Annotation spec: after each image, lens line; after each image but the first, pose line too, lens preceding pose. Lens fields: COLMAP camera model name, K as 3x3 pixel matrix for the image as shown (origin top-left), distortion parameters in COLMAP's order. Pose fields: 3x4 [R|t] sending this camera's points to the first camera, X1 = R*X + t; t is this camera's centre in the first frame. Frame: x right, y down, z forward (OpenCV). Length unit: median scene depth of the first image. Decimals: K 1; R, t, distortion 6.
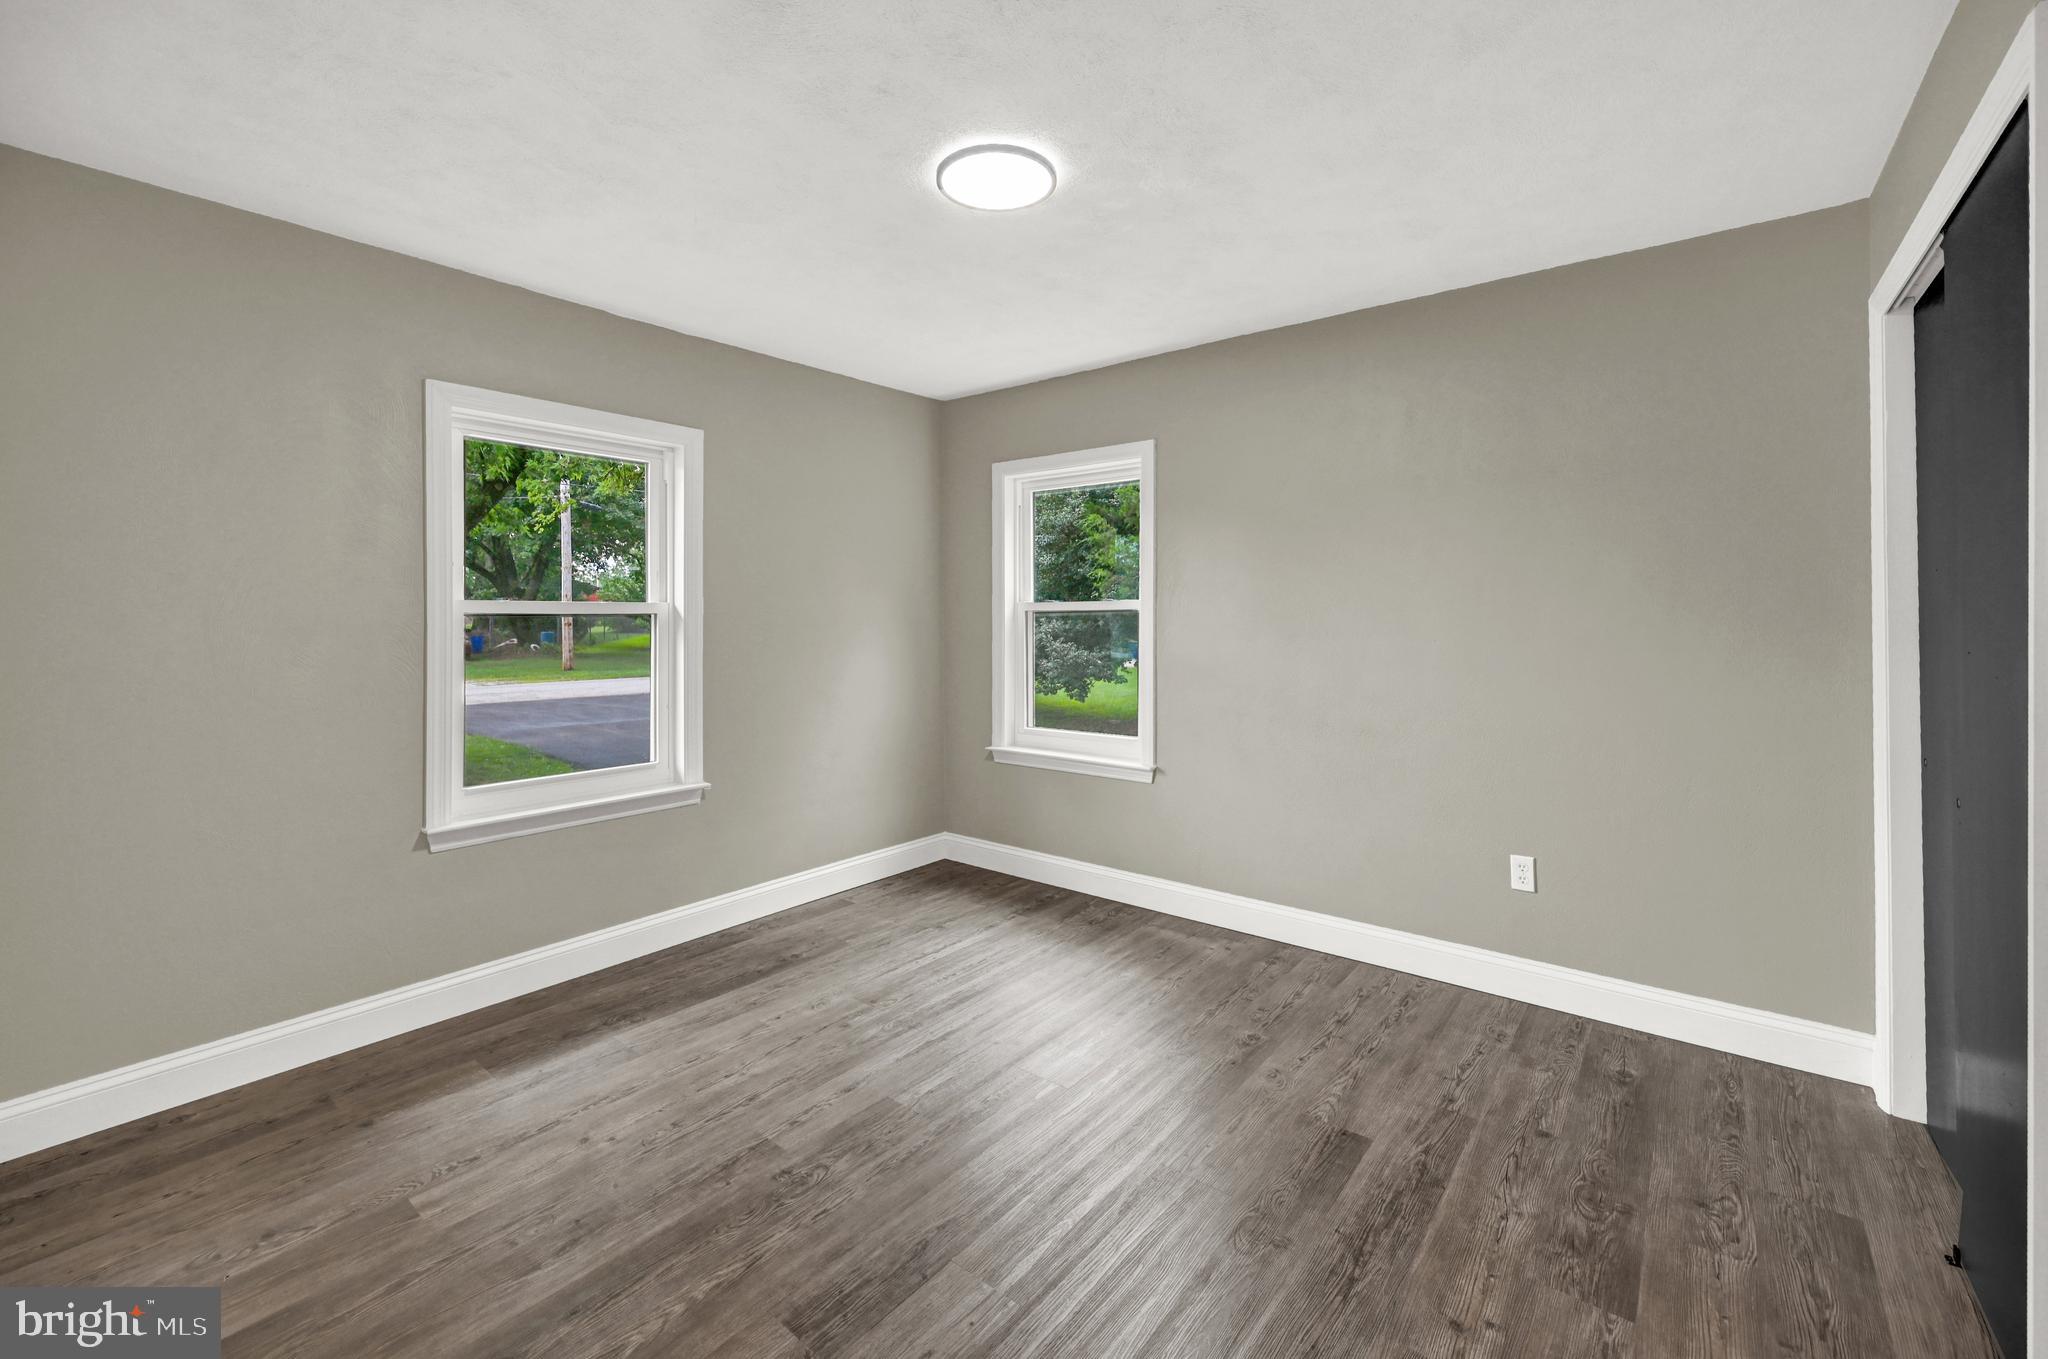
lens RADIAL K [[841.6, 0, 1037.4], [0, 841.6, 593.6], [0, 0, 1]] dist [-0.000892, -0.000039]
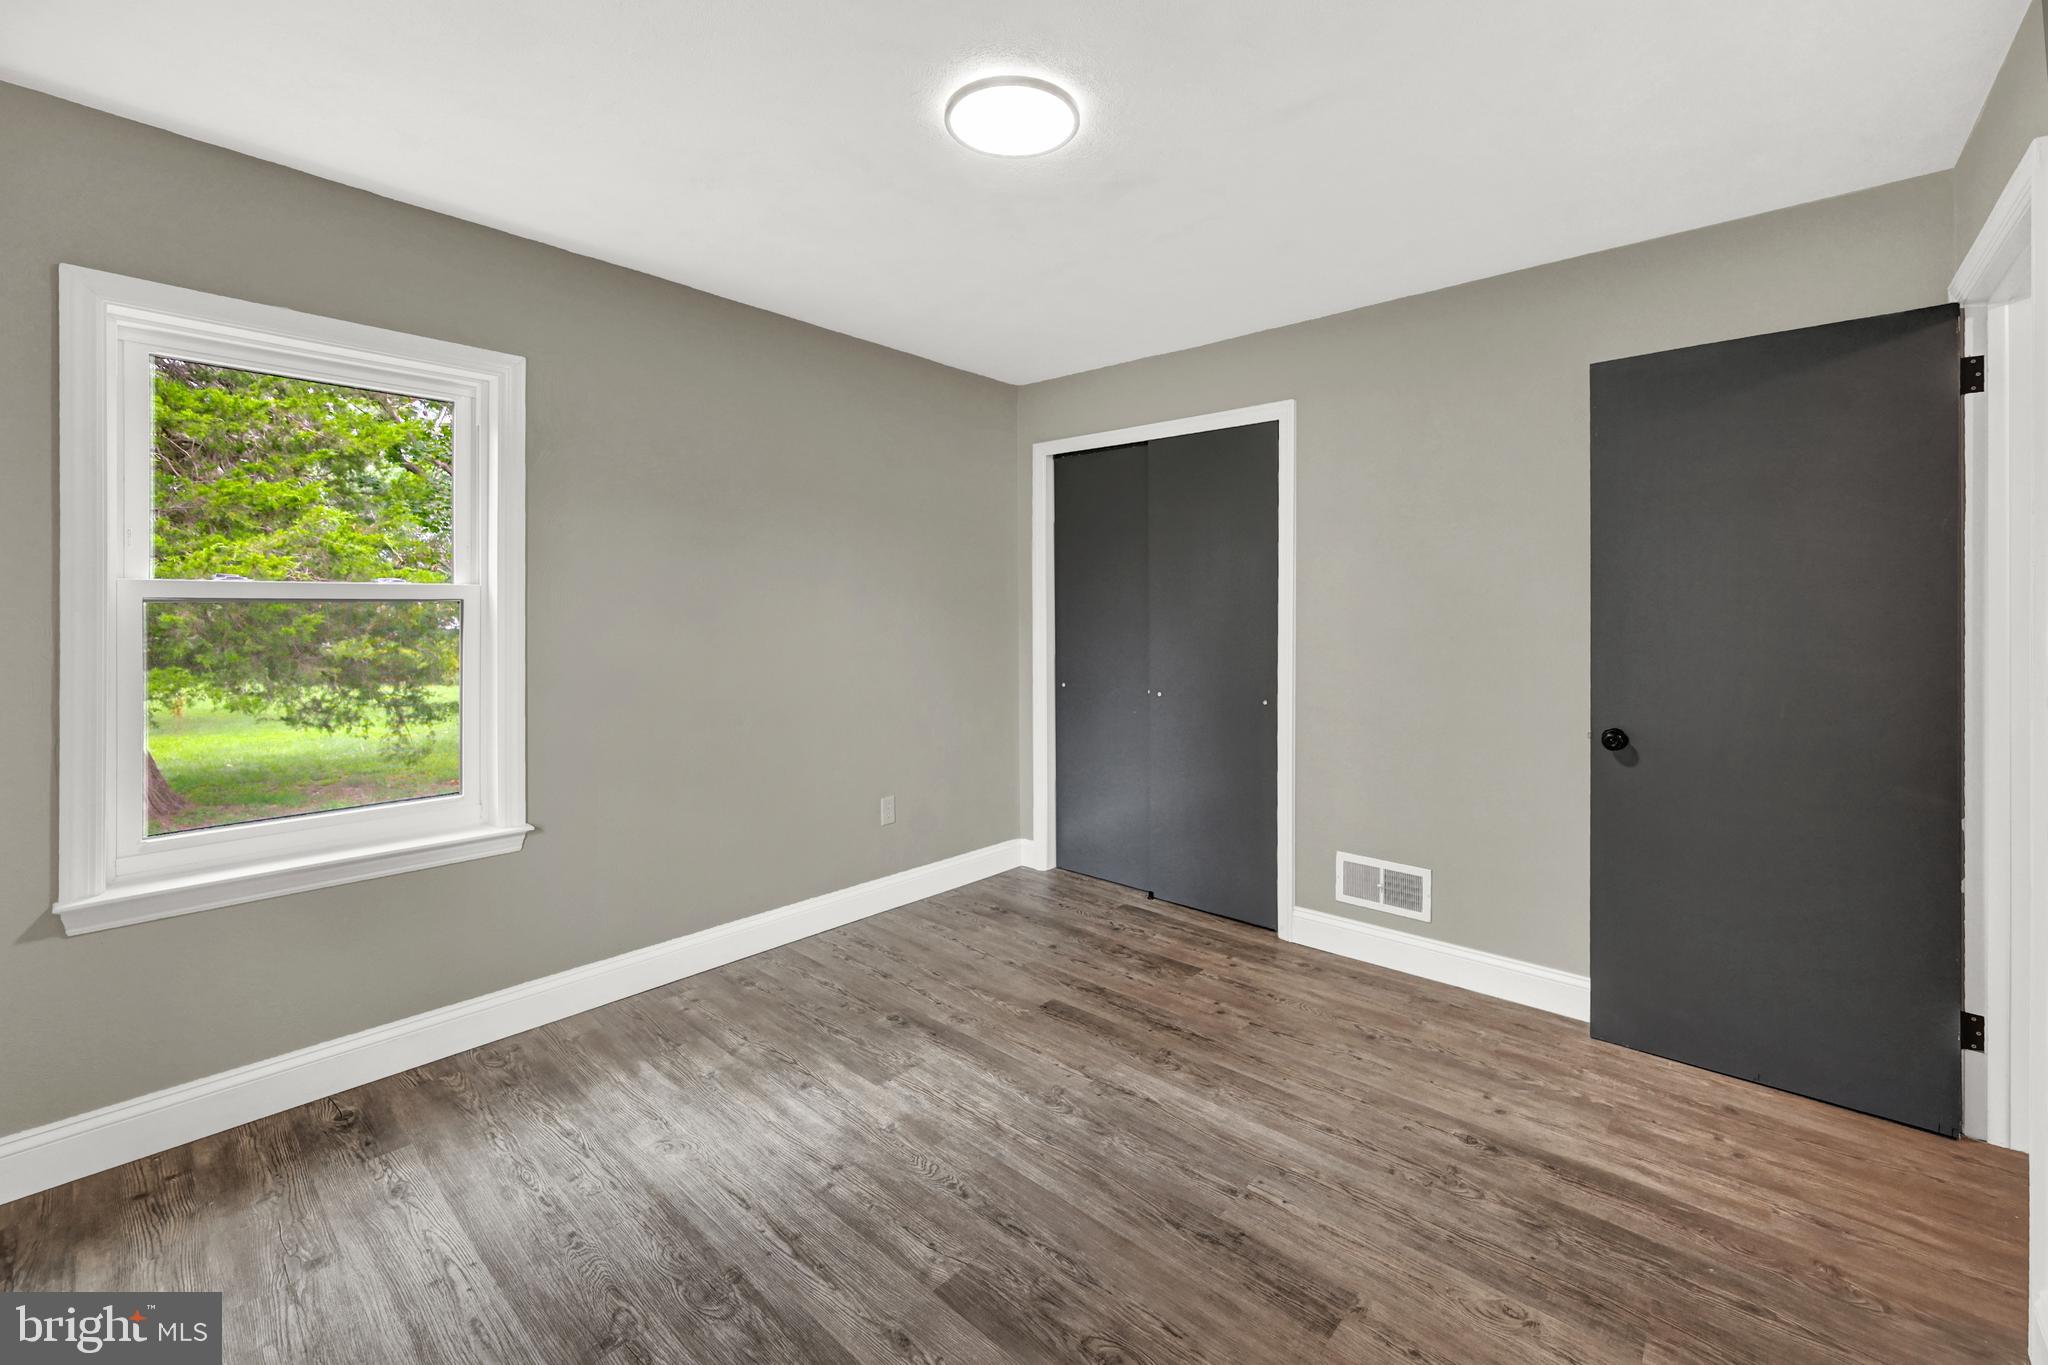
lens RADIAL K [[841.6, 0, 1037.4], [0, 841.6, 596.6], [0, 0, 1]] dist [-0.000892, -0.000039]
pose [[0.053217, 0.019109, 0.998400, -0.881582], [-0.030231, 0.999389, -0.017516, 0.022061], [-0.998125, -0.029250, 0.053762, 0.879689]]
